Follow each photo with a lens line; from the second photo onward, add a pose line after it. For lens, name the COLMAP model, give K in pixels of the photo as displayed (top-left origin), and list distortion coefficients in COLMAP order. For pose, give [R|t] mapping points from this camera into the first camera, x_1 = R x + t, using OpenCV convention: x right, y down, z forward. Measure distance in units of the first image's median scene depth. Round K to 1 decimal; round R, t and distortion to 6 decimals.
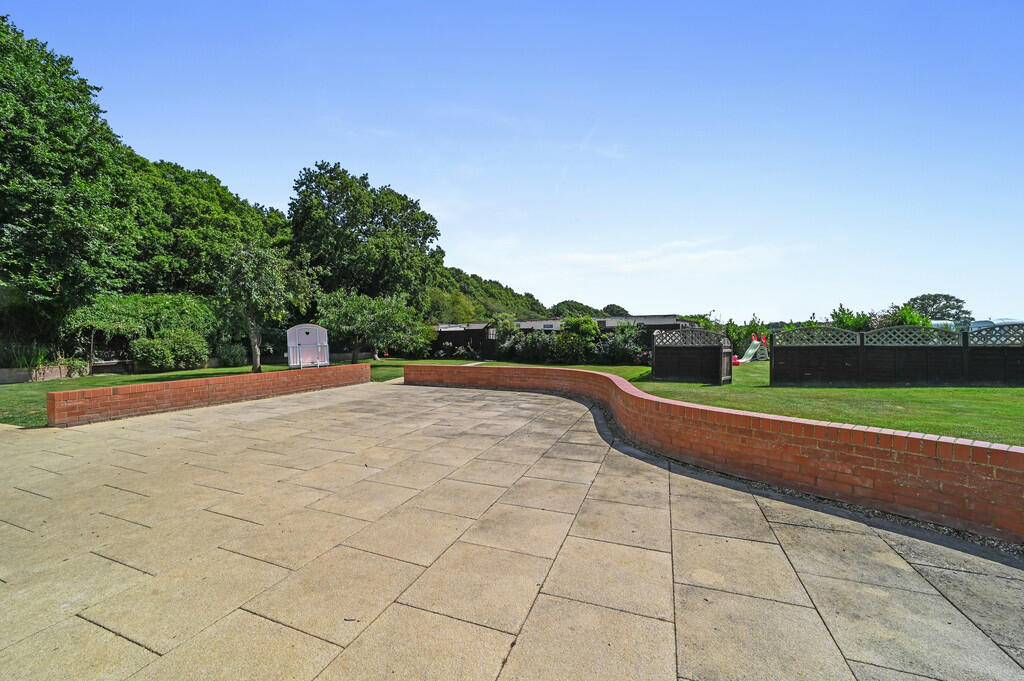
lens RADIAL K [[403.1, 0, 512.0], [0, 403.1, 340.5], [0, 0, 1]] dist [0.000848, 0.000258]
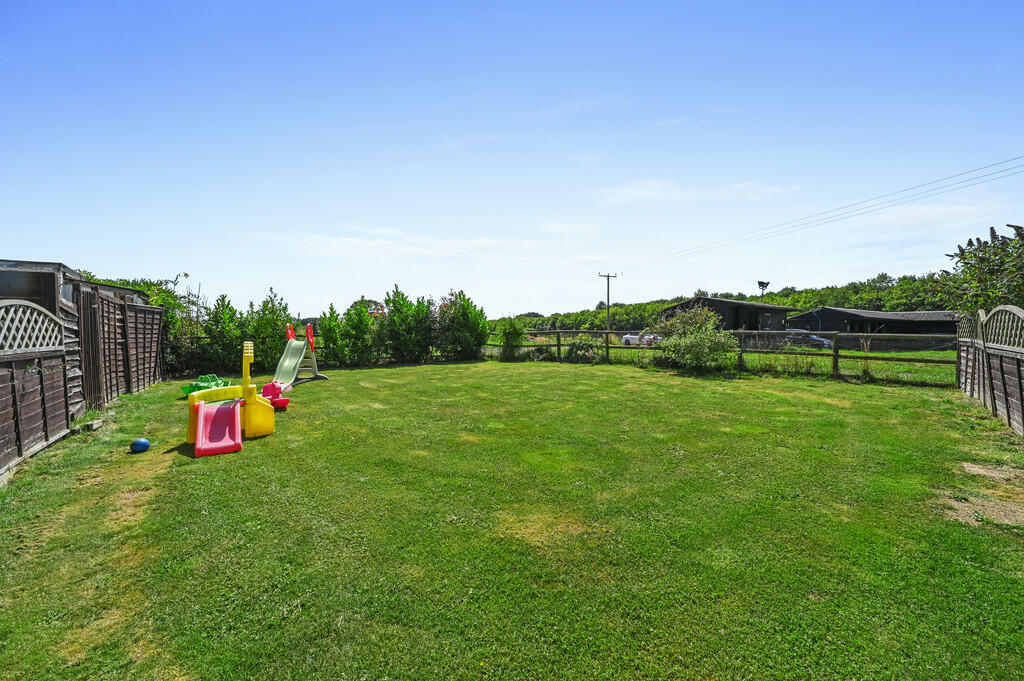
lens RADIAL K [[403.1, 0, 512.0], [0, 403.1, 340.5], [0, 0, 1]] dist [0.000848, 0.000258]
pose [[0.383160, -0.011018, 0.923616, 0.247954], [0.008262, 0.999930, 0.008501, -0.000225], [-0.923645, 0.004373, 0.383224, 0.543485]]
